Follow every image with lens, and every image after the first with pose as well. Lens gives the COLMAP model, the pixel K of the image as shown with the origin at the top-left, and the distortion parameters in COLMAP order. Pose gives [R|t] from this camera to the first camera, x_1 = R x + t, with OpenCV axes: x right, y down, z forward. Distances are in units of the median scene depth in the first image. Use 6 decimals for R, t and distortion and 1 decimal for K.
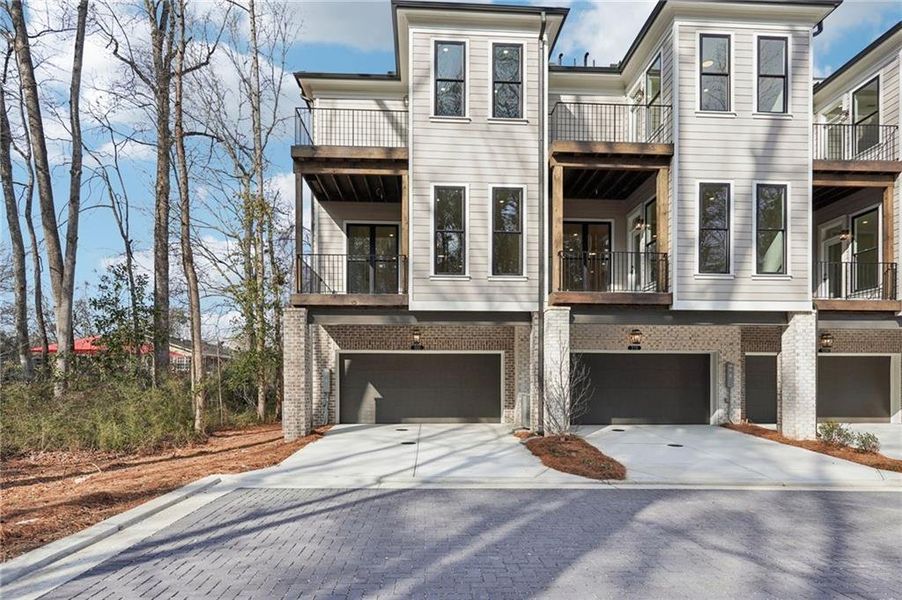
lens RADIAL K [[538.8, 0, 451.3], [0, 538.8, 390.9], [0, 0, 1]] dist [-0.000001, 0.002622]
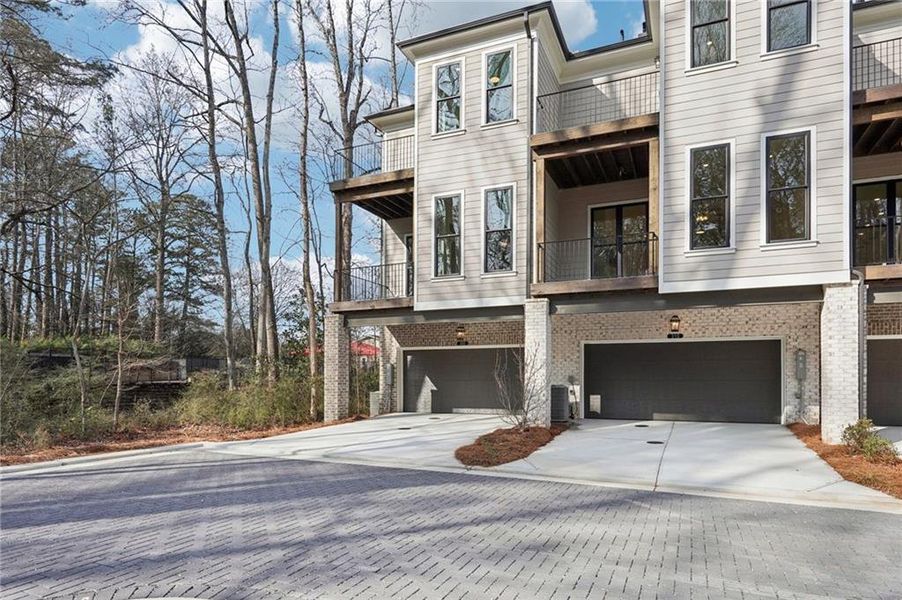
lens RADIAL K [[539.1, 0, 451.3], [0, 539.1, 379.9], [0, 0, 1]] dist [0.000153, 0.000474]
pose [[0.894896, -0.001234, -0.446274, 0.491342], [-0.004266, 0.999927, -0.011319, 0.006834], [0.446255, 0.012033, 0.894825, 0.030224]]
